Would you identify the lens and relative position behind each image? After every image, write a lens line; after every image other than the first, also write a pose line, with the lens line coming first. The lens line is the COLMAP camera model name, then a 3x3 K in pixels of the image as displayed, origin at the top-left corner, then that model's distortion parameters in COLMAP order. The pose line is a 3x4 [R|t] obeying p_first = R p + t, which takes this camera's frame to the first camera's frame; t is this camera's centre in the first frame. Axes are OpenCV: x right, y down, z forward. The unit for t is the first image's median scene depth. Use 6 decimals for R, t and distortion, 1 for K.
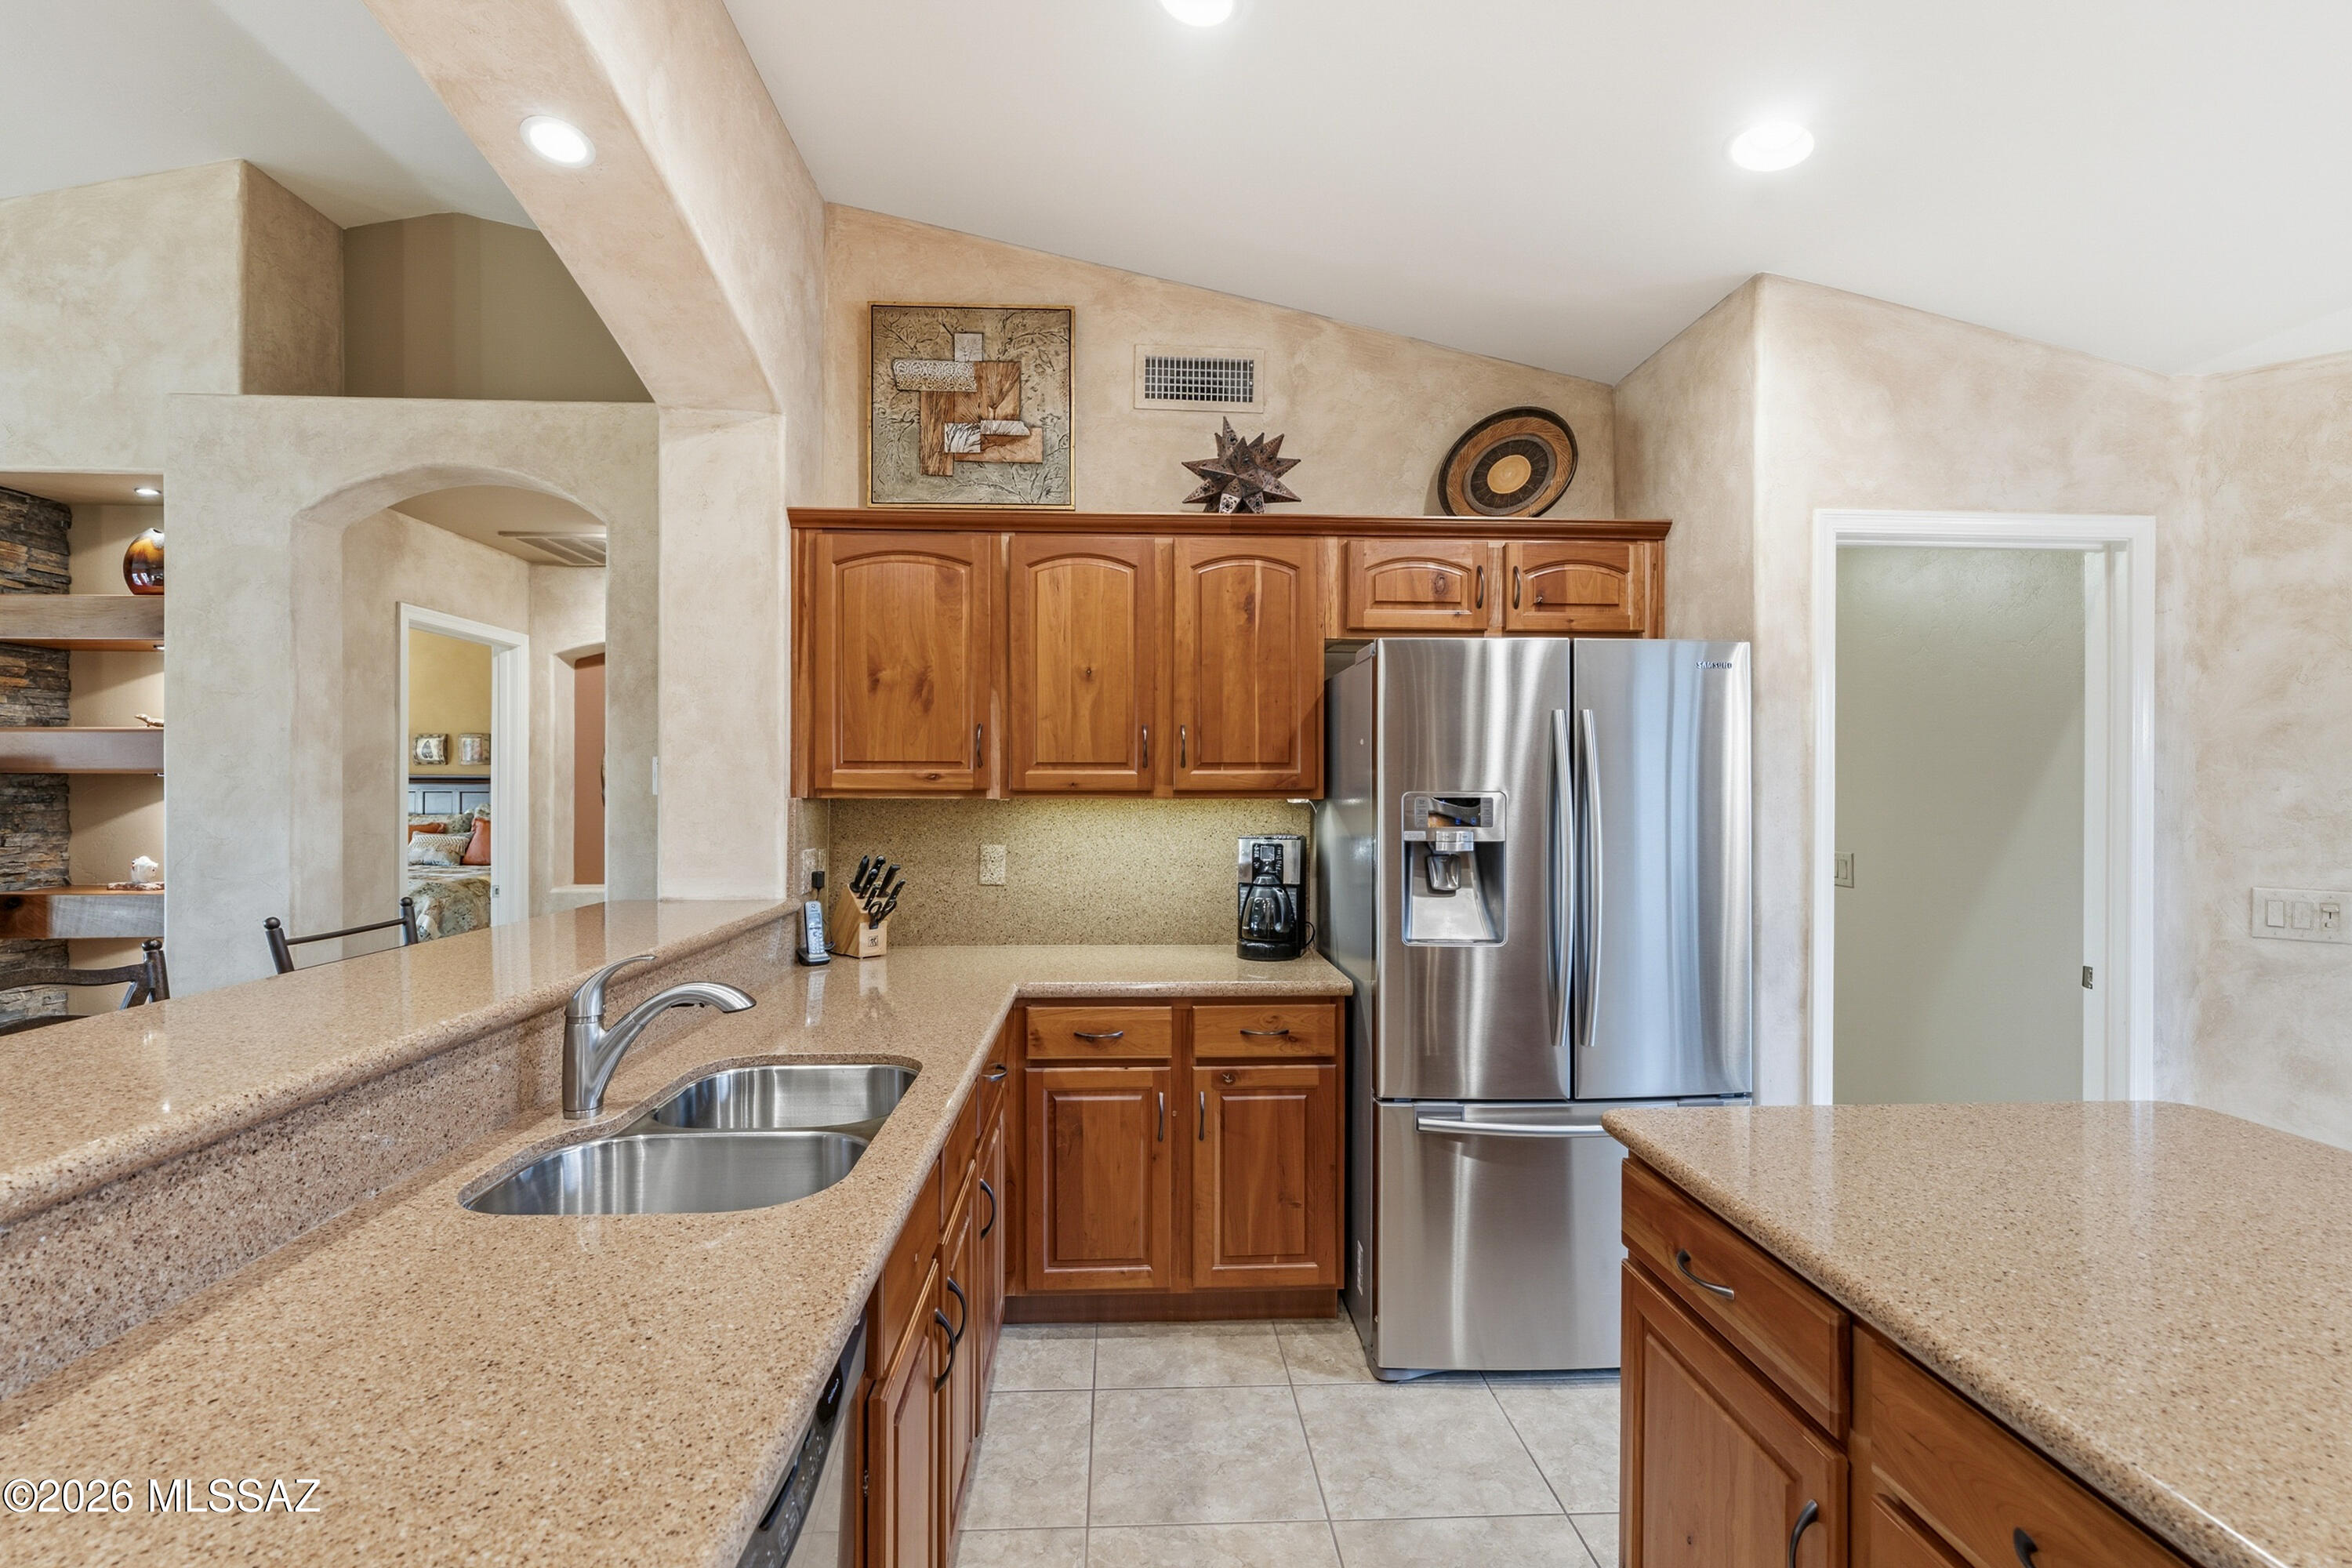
lens RADIAL K [[1084.6, 0, 1176.0], [0, 1084.6, 784.0], [0, 0, 1]] dist [0.003330, 0.001009]
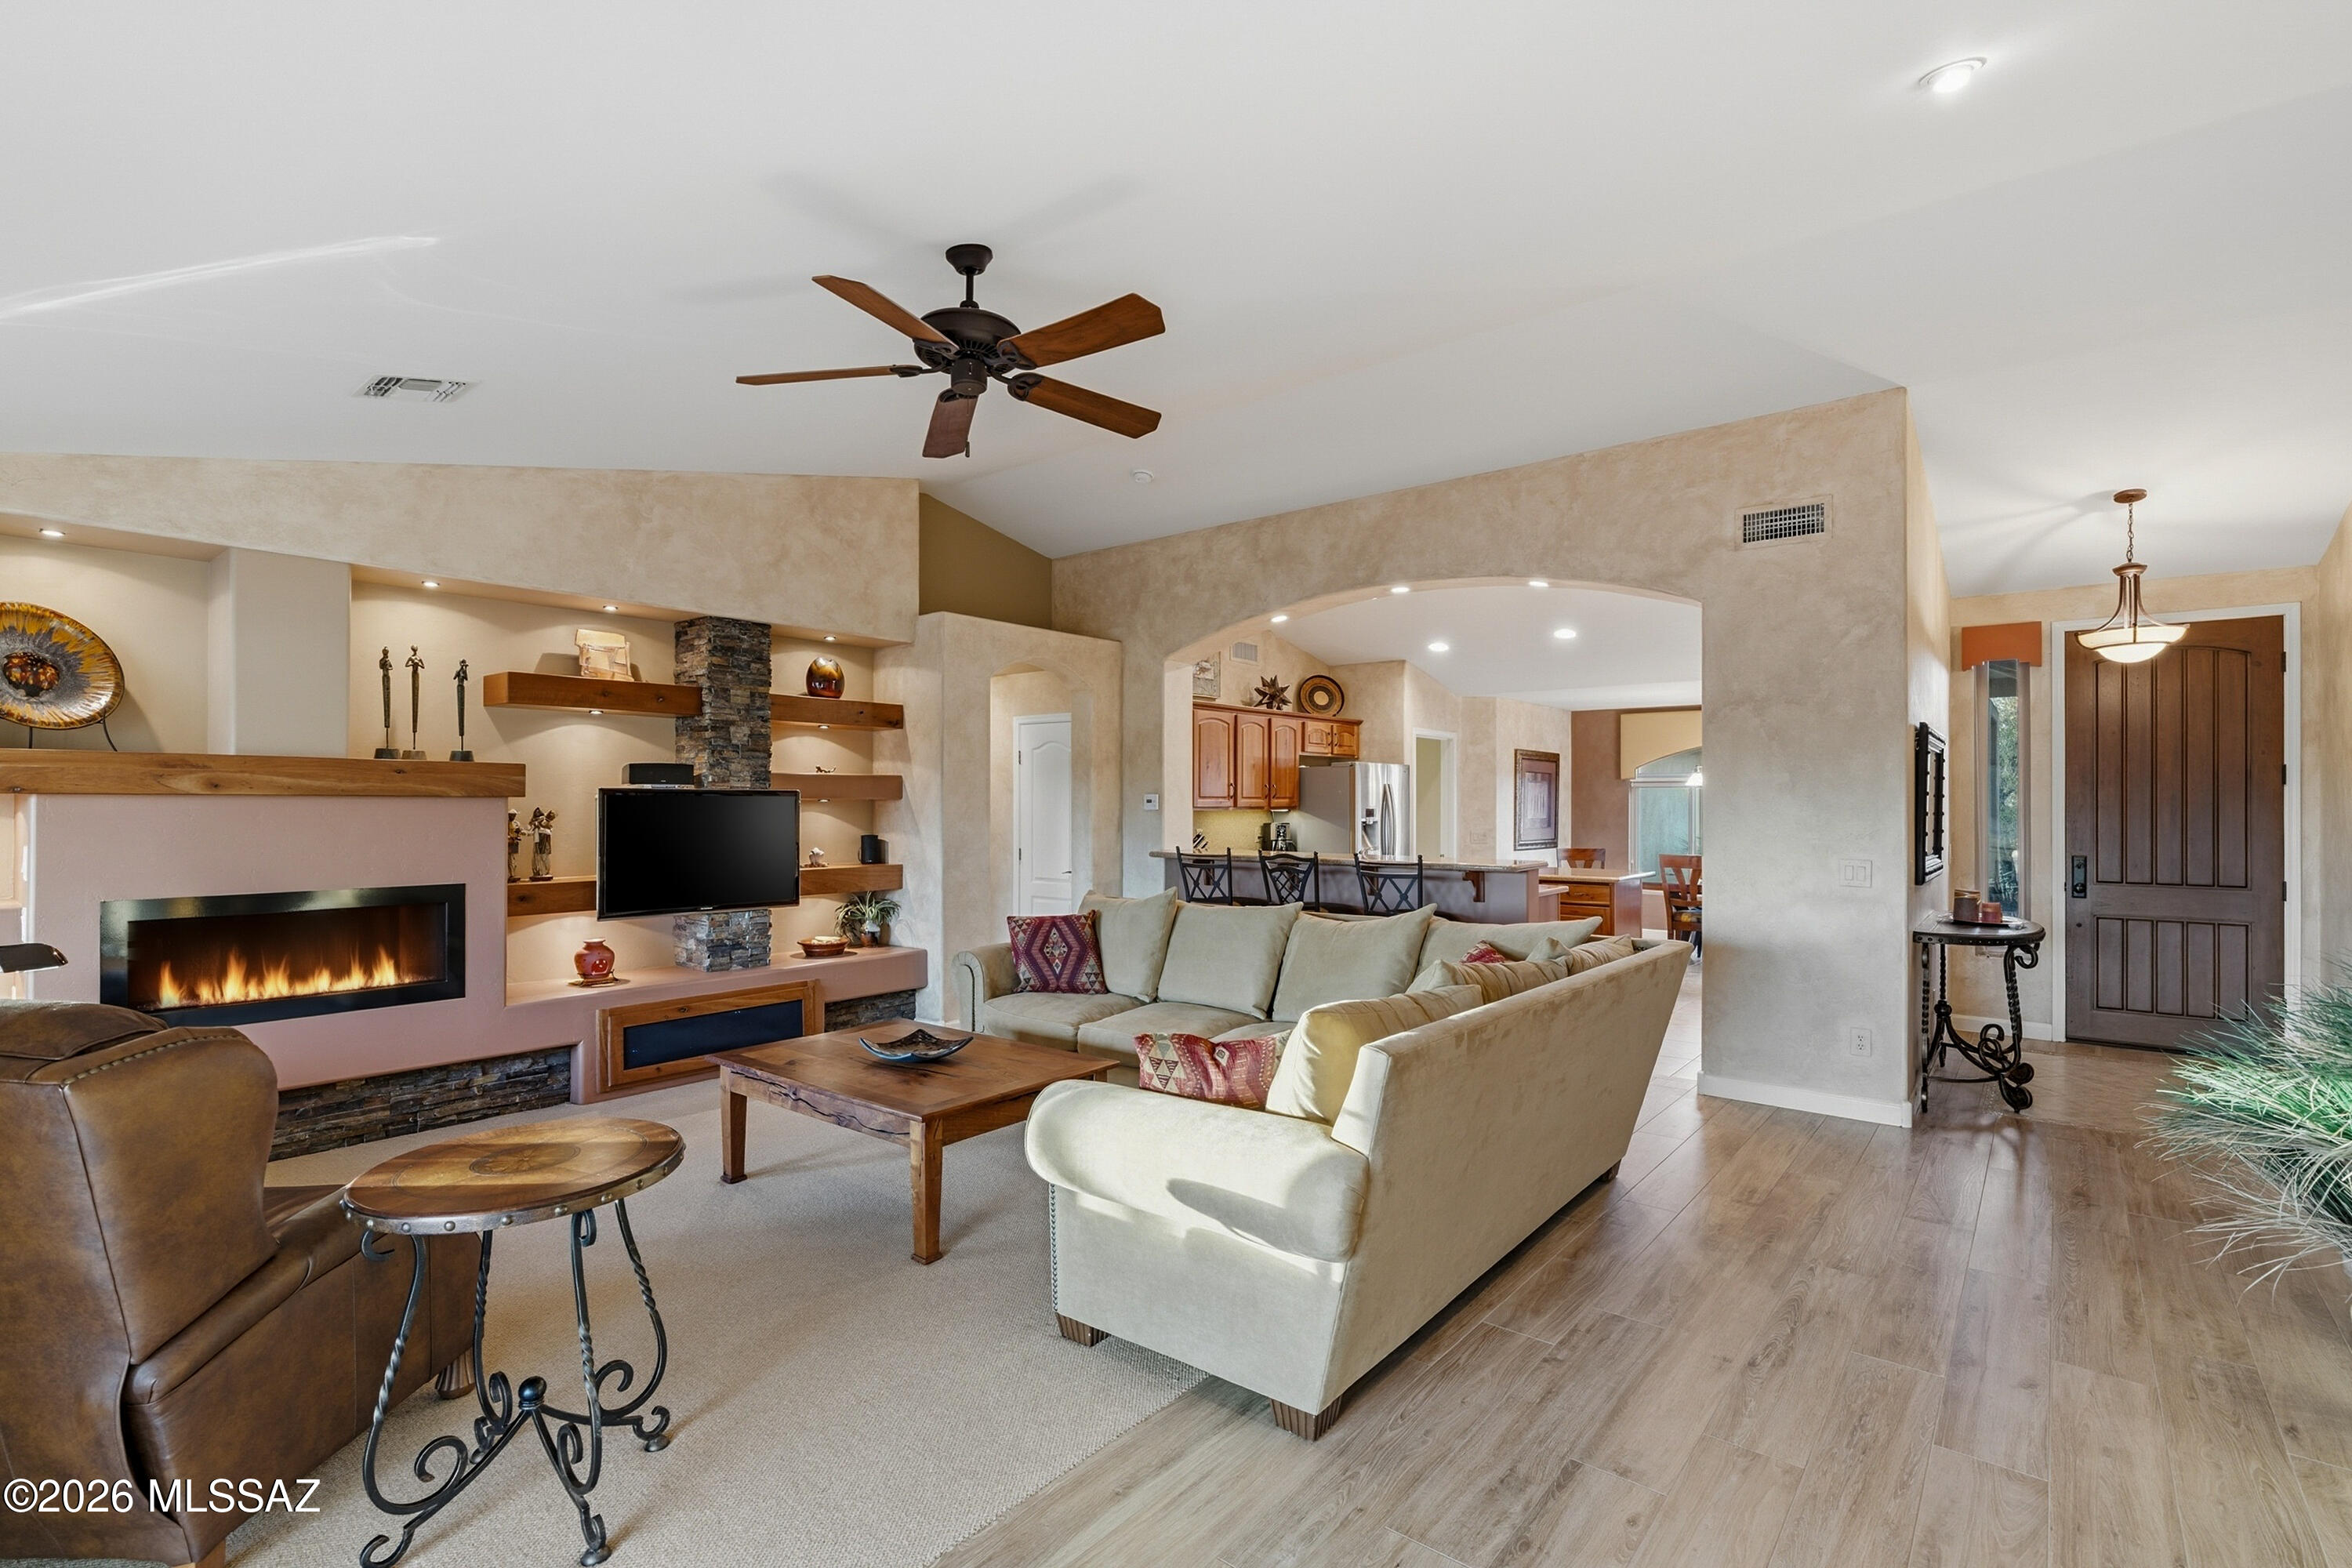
lens RADIAL K [[1084.6, 0, 1176.0], [0, 1084.6, 784.0], [0, 0, 1]] dist [0.003330, 0.001009]
pose [[0.659595, 0.009560, 0.751561, -2.193652], [-0.000117, 0.999920, -0.012617, -0.018251], [-0.751621, 0.008234, 0.659543, -0.644743]]
